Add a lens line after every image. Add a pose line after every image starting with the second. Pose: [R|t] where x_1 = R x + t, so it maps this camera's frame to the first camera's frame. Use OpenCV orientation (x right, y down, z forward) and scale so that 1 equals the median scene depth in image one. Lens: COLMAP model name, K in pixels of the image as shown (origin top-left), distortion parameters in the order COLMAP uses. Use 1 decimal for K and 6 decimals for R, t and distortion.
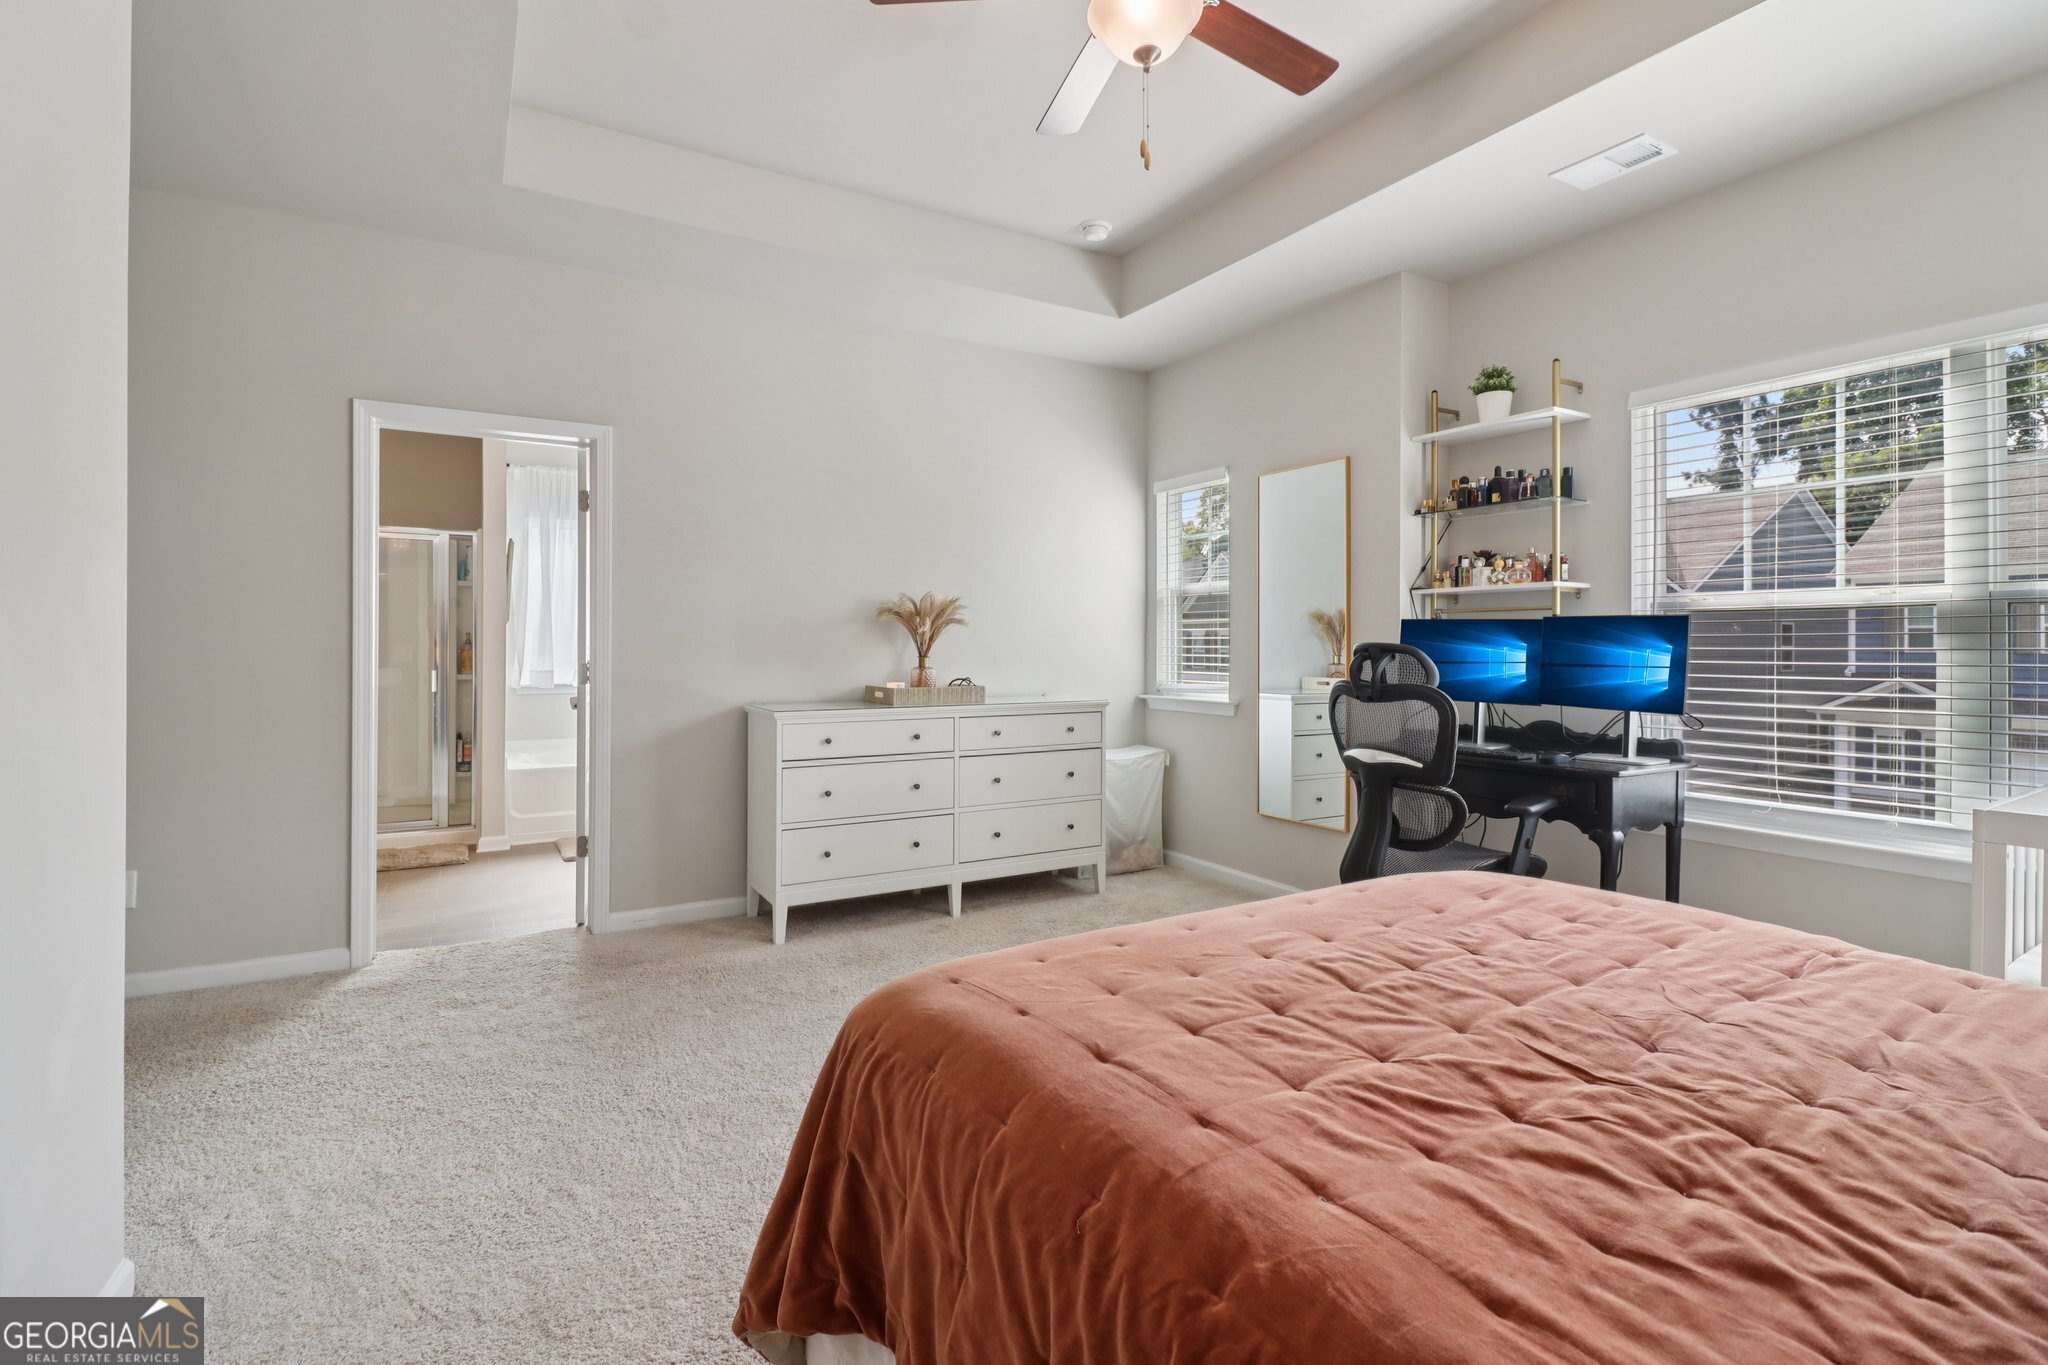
lens RADIAL K [[981.2, 0, 1033.0], [0, 981.2, 638.6], [0, 0, 1]] dist [0.001482, -0.018380]
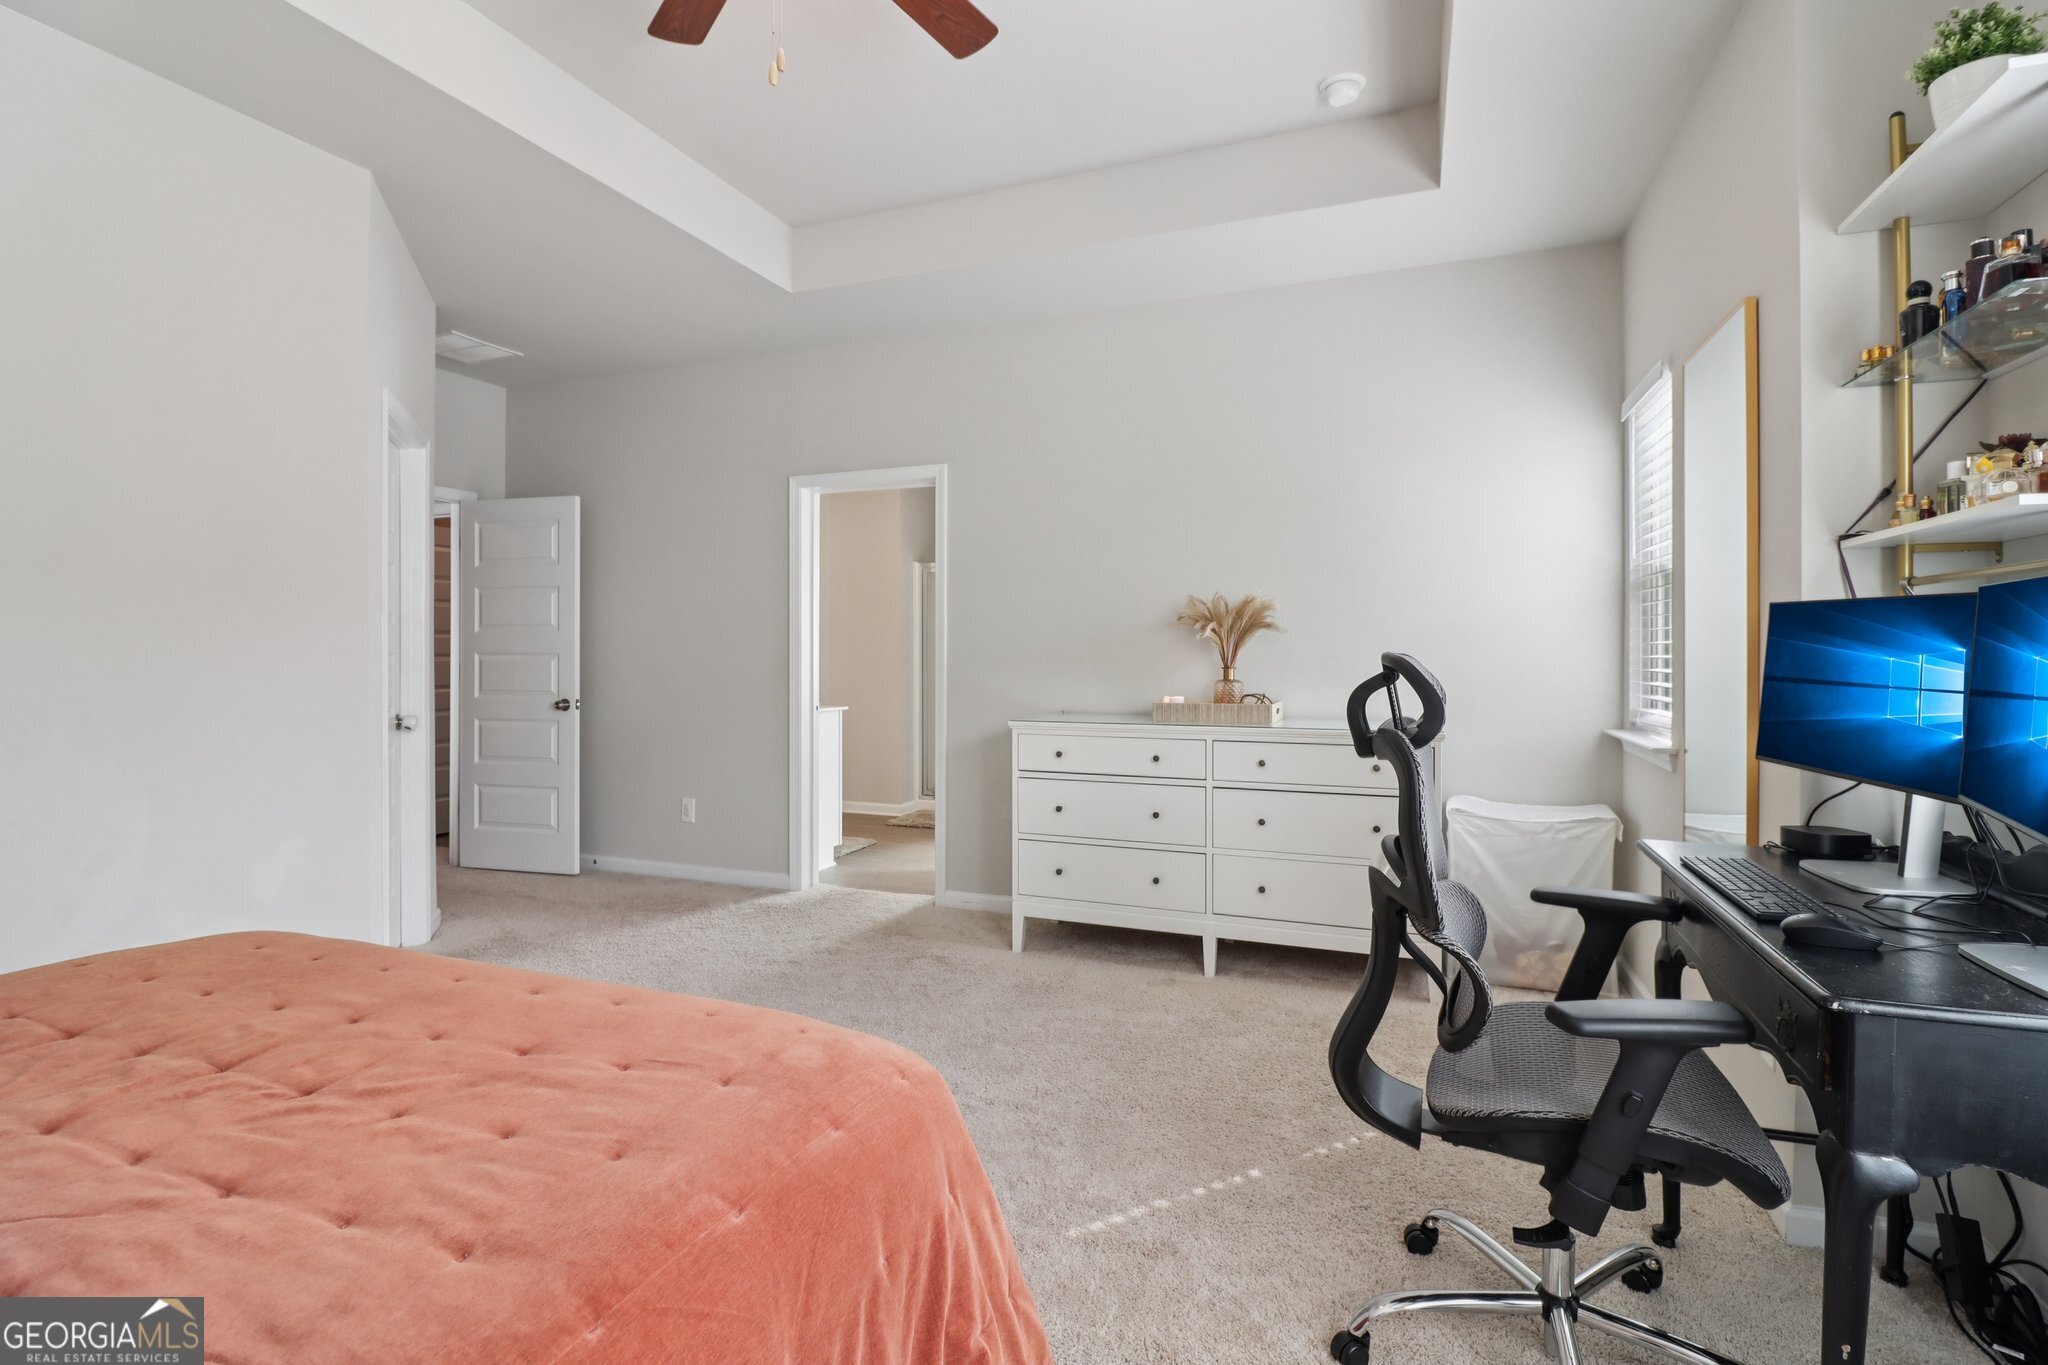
lens RADIAL K [[958.1, 0, 1022.0], [0, 958.1, 644.7], [0, 0, 1]] dist [0.005690, -0.016767]
pose [[0.599822, -0.011410, -0.800052, 0.488168], [0.007988, 0.999934, -0.008272, 0.003870], [0.800094, -0.001429, 0.599873, 0.377531]]
